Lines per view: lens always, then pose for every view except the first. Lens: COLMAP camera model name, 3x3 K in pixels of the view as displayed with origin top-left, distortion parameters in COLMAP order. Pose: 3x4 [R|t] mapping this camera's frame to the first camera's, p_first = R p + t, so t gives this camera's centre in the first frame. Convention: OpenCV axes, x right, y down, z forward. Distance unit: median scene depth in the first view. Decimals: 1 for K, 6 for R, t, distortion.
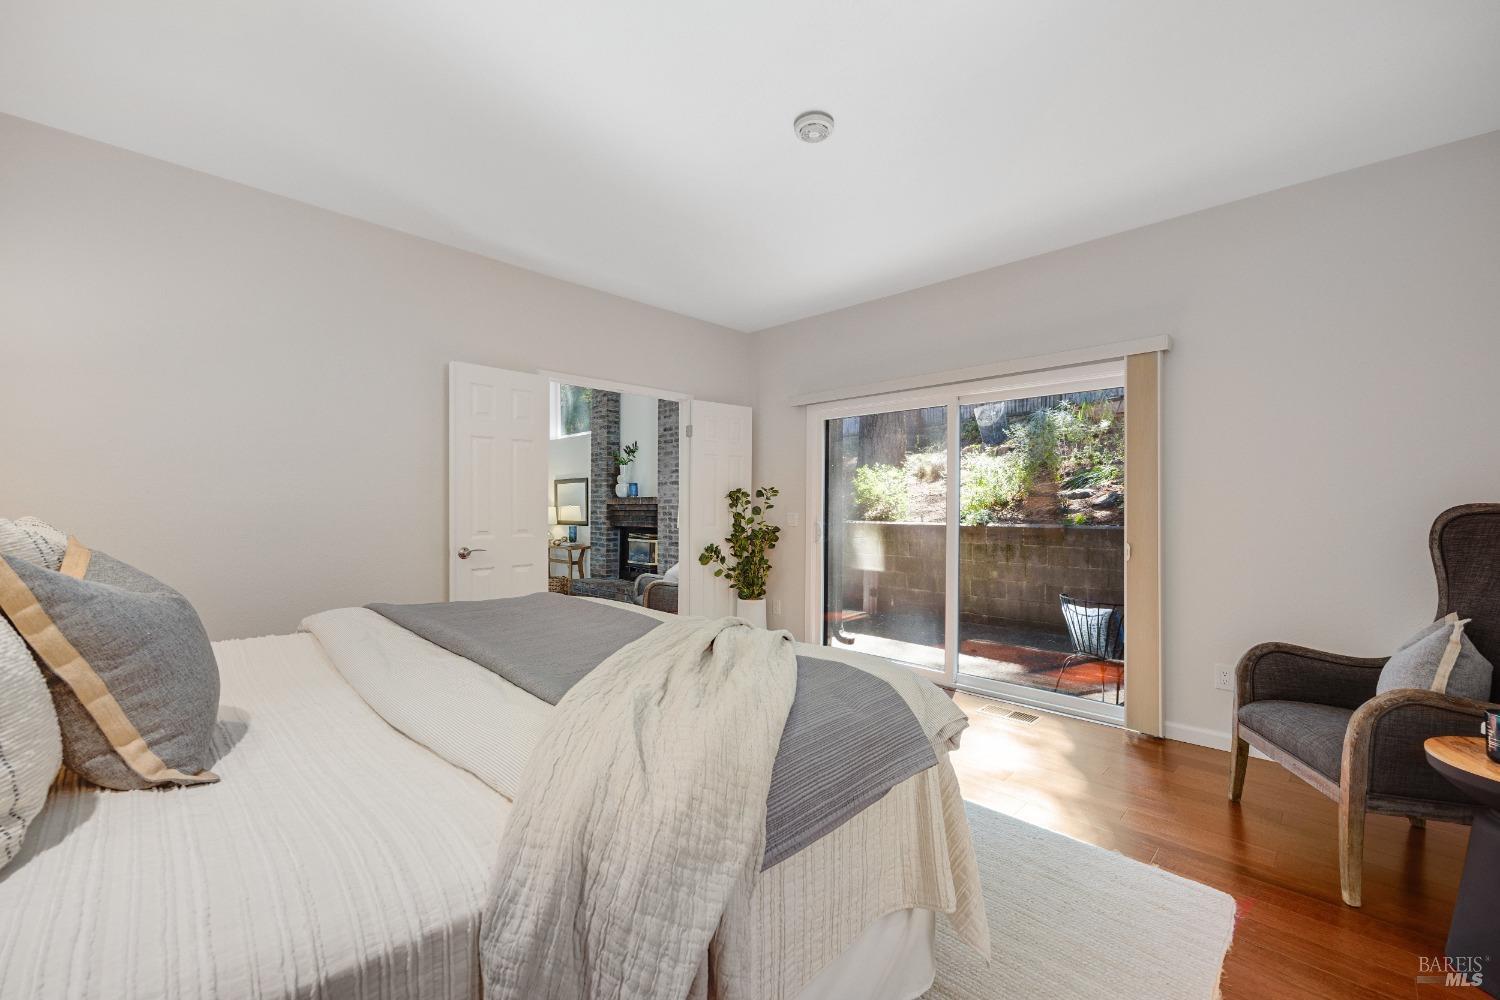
lens RADIAL K [[609.3, 0, 763.8], [0, 609.3, 507.9], [0, 0, 1]] dist [-0.002459, 0.000111]
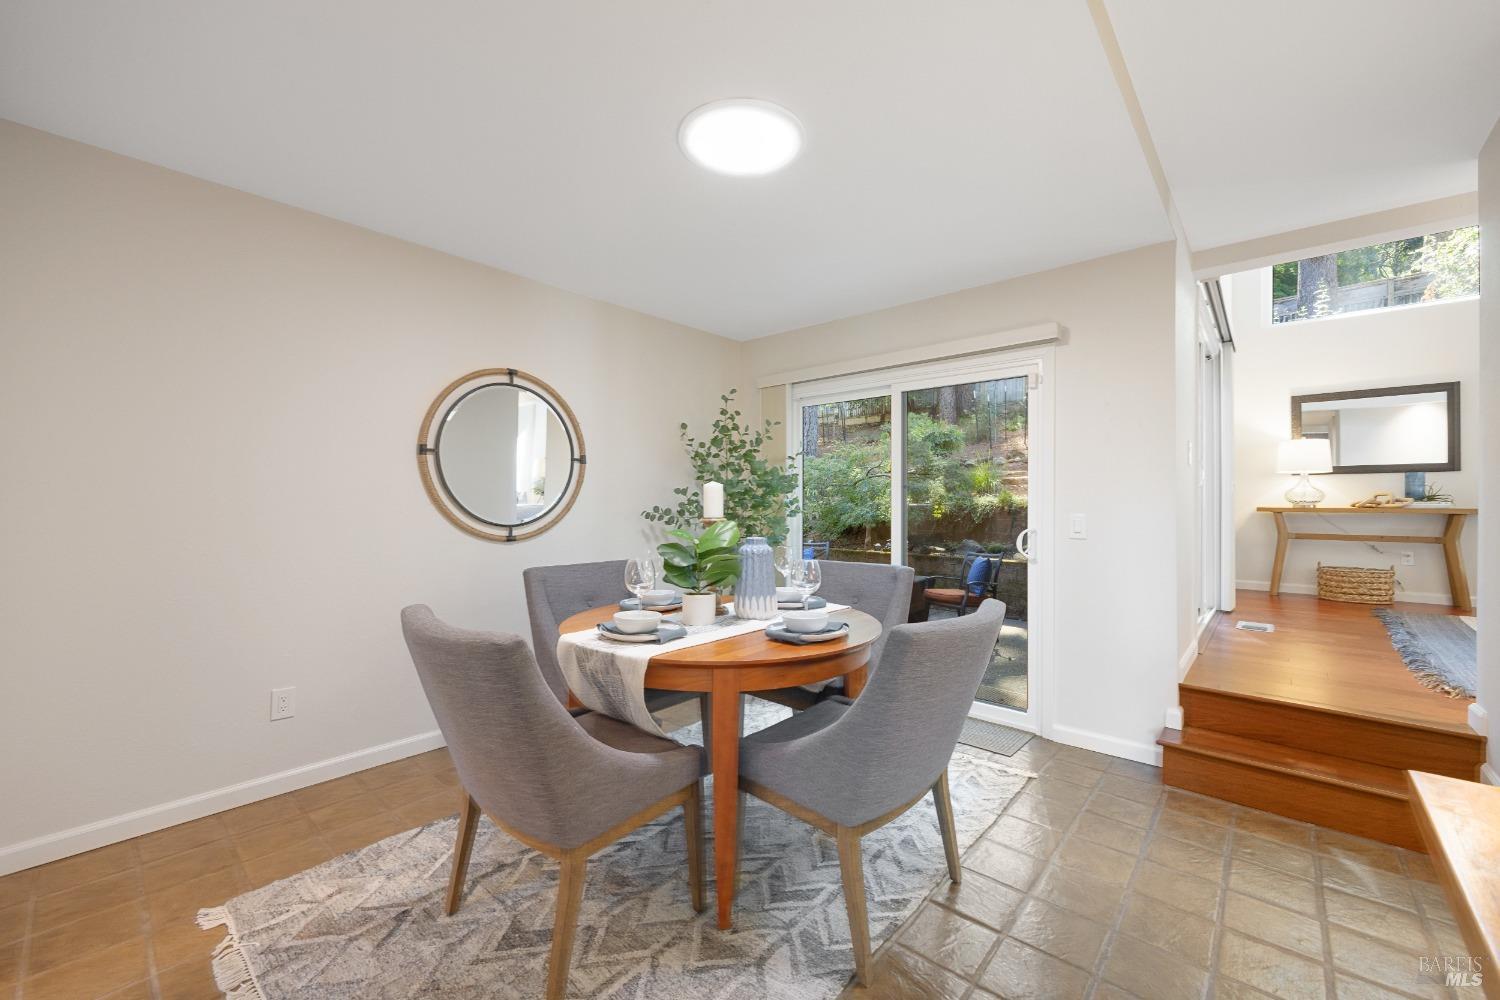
lens RADIAL K [[594.3, 0, 750.0], [0, 594.3, 500.0], [0, 0, 1]] dist [-0.000614, -0.000328]
pose [[0.999562, -0.003056, 0.029439, -1.007563], [0.003064, 0.999995, -0.000253, 0.056827], [-0.029438, 0.000343, 0.999567, 0.533112]]
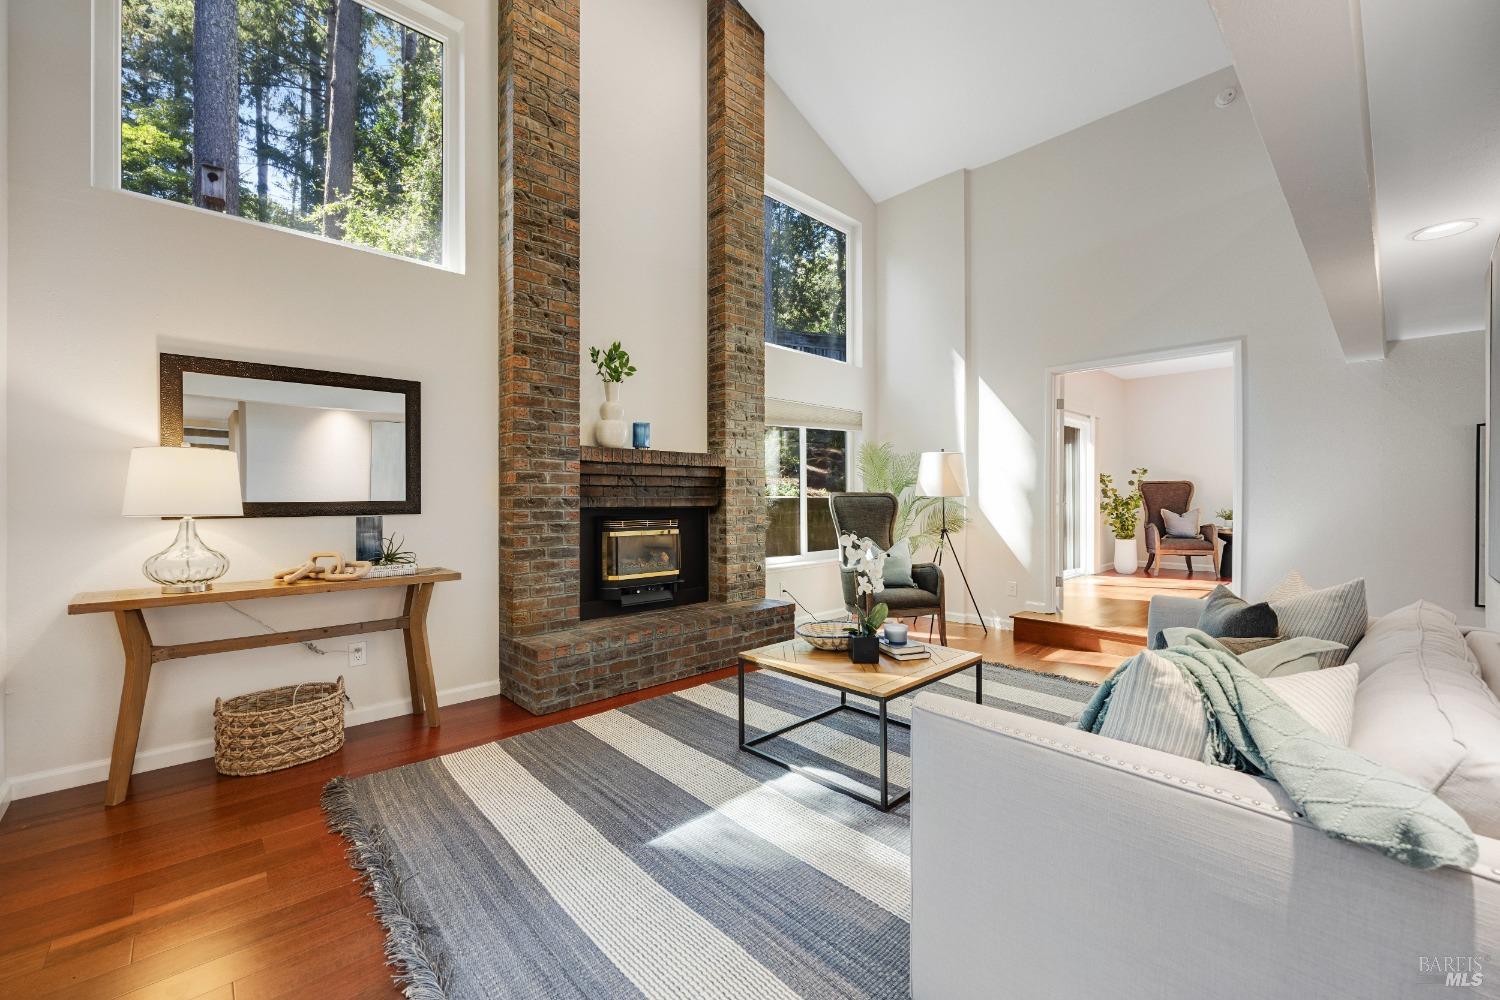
lens RADIAL K [[600.3, 0, 761.7], [0, 600.3, 499.8], [0, 0, 1]] dist [-0.002287, -0.000220]
pose [[0.040493, -0.012038, 0.999107, -0.692504], [-0.000173, 0.999927, 0.012055, 0.017654], [-0.999180, -0.000661, 0.040488, 0.842003]]
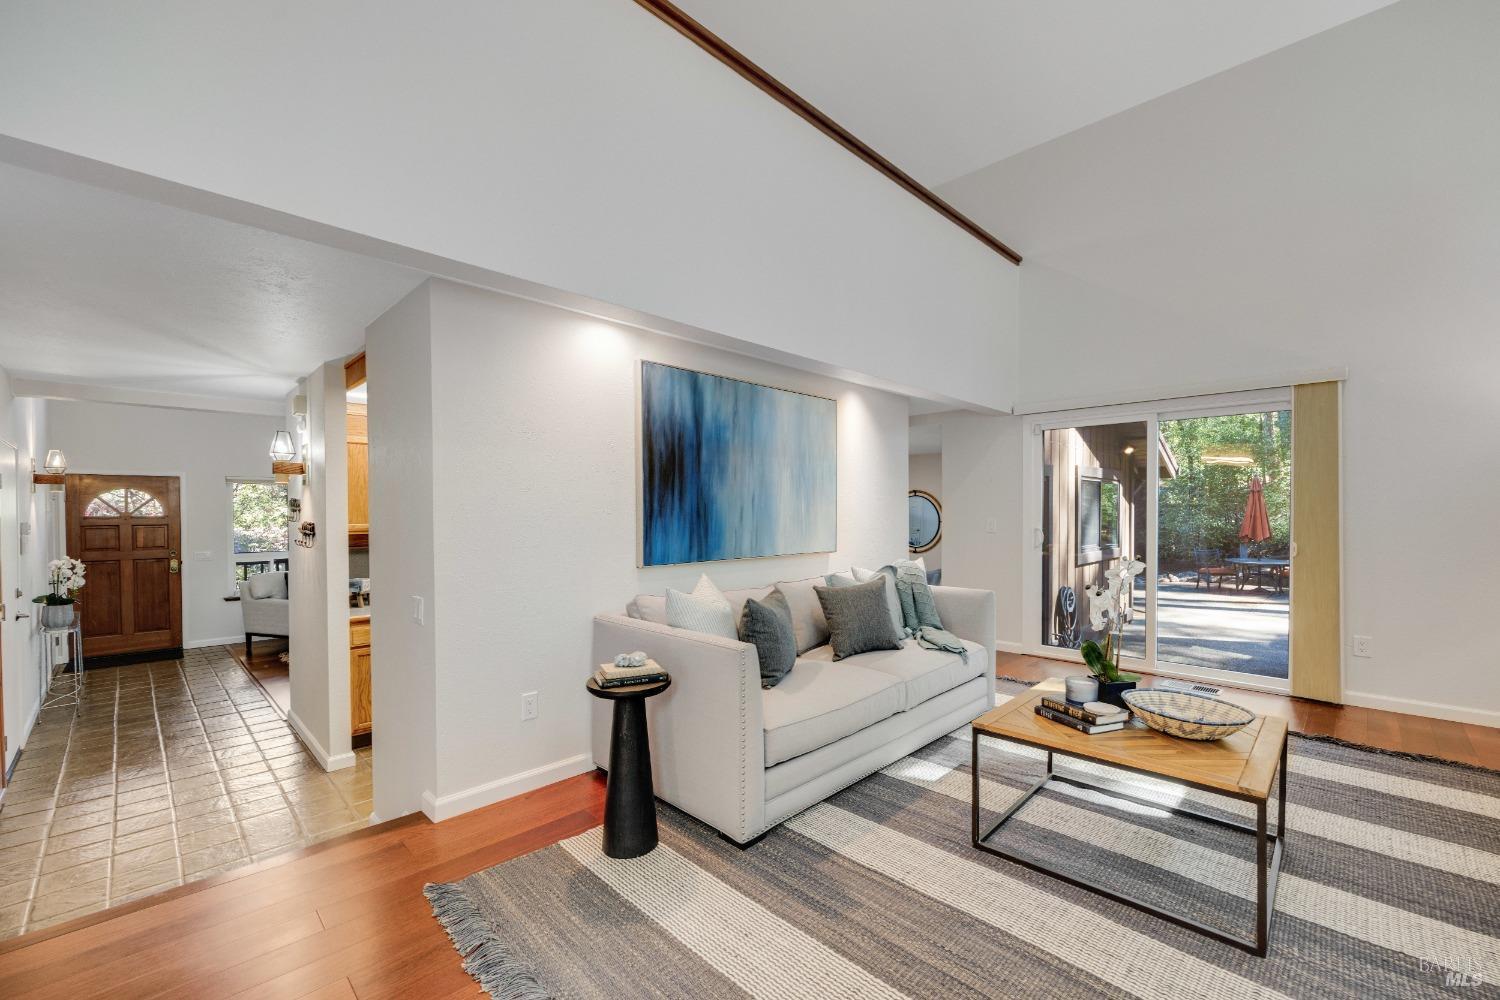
lens RADIAL K [[616.9, 0, 754.4], [0, 616.9, 506.0], [0, 0, 1]] dist [0.002558, 0.000239]
pose [[-0.022784, -0.014385, -0.999637, -0.091236], [0.001788, 0.999894, -0.014430, 0.020840], [0.999739, -0.002116, -0.022756, 0.655489]]
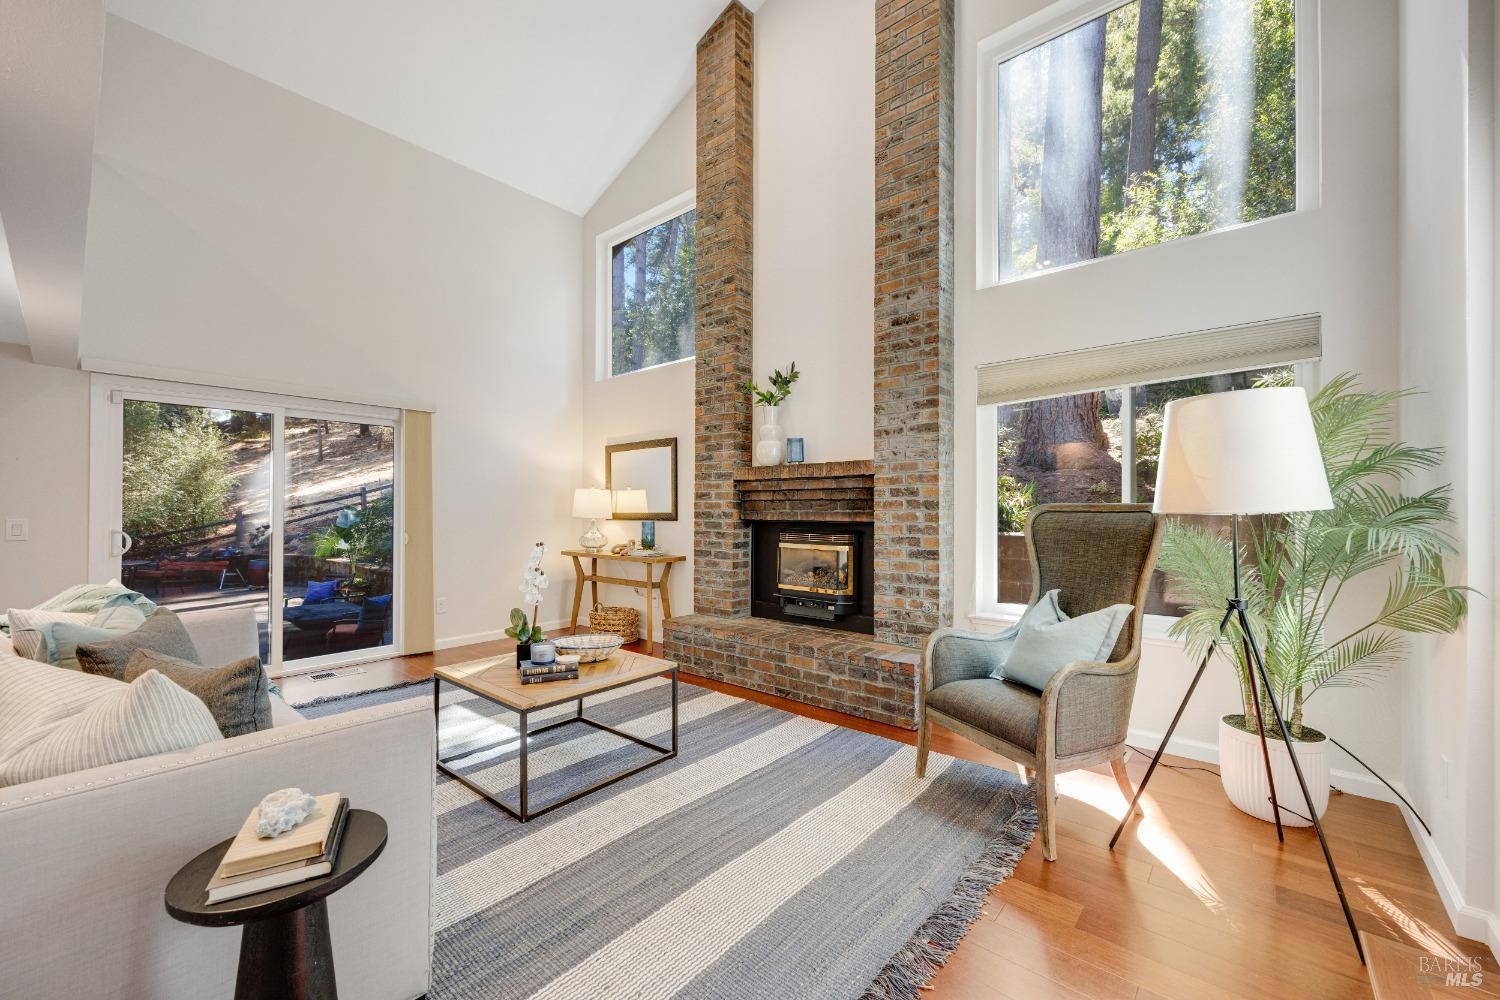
lens RADIAL K [[600.4, 0, 747.5], [0, 600.4, 505.8], [0, 0, 1]] dist [-0.001223, -0.000121]
pose [[0.998449, -0.002358, 0.055630, -0.273660], [0.002779, 0.999968, -0.007502, 0.020815], [-0.055611, 0.007645, 0.998423, 0.461672]]
